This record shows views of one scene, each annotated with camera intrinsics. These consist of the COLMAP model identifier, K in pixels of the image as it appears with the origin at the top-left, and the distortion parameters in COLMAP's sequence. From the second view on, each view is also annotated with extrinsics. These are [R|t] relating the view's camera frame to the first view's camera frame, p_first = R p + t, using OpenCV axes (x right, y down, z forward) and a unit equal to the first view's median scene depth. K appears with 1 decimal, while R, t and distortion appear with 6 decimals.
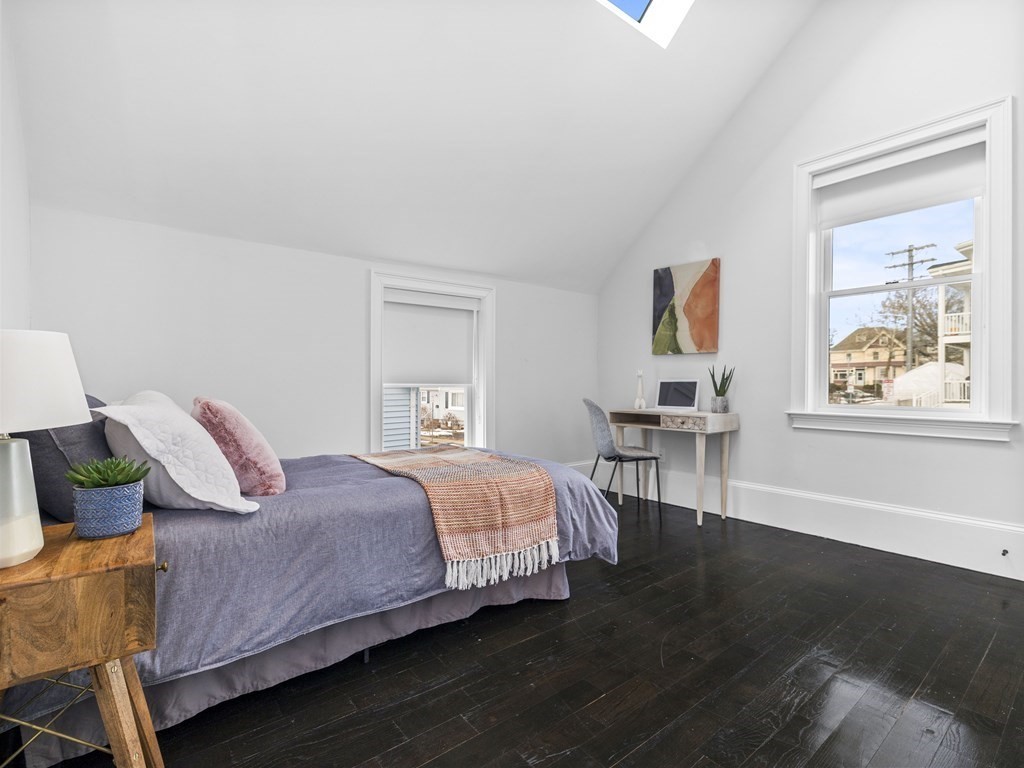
lens RADIAL K [[471.2, 0, 512.1], [0, 471.2, 388.0], [0, 0, 1]] dist [0.004606, -0.000394]
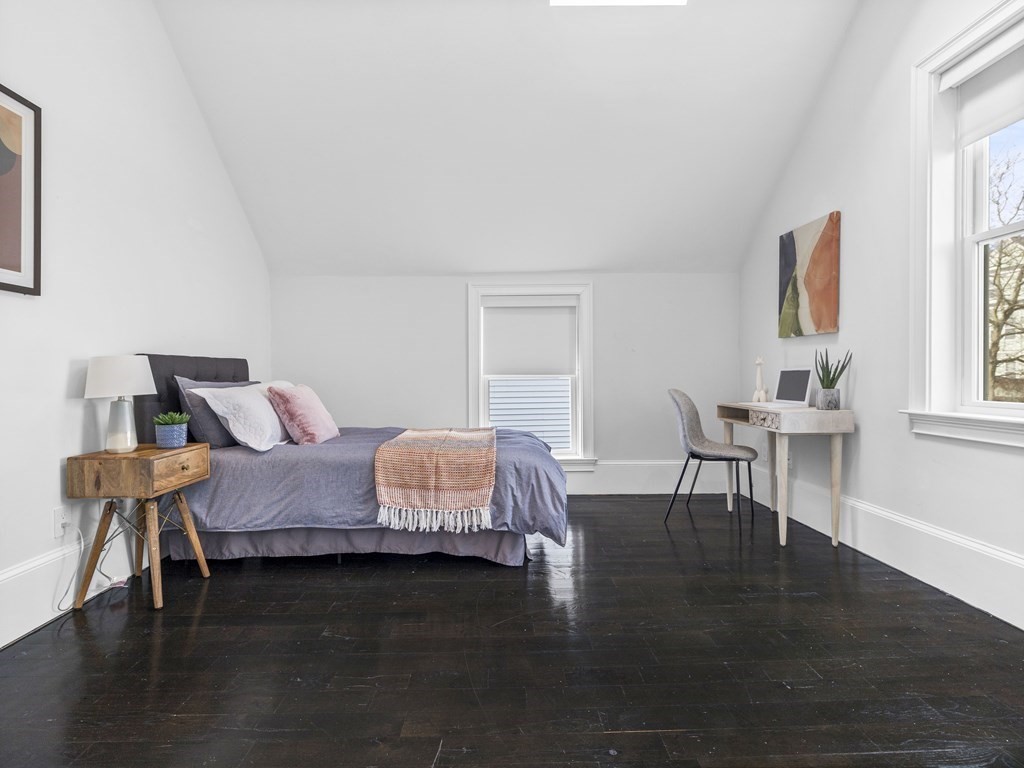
lens RADIAL K [[471.2, 0, 511.1], [0, 471.2, 379.0], [0, 0, 1]] dist [0.004606, -0.000394]
pose [[0.809940, -0.001146, -0.586511, 0.767465], [0.001401, 0.999999, -0.000018, 0.001336], [0.586511, -0.000807, 0.809941, 0.087850]]
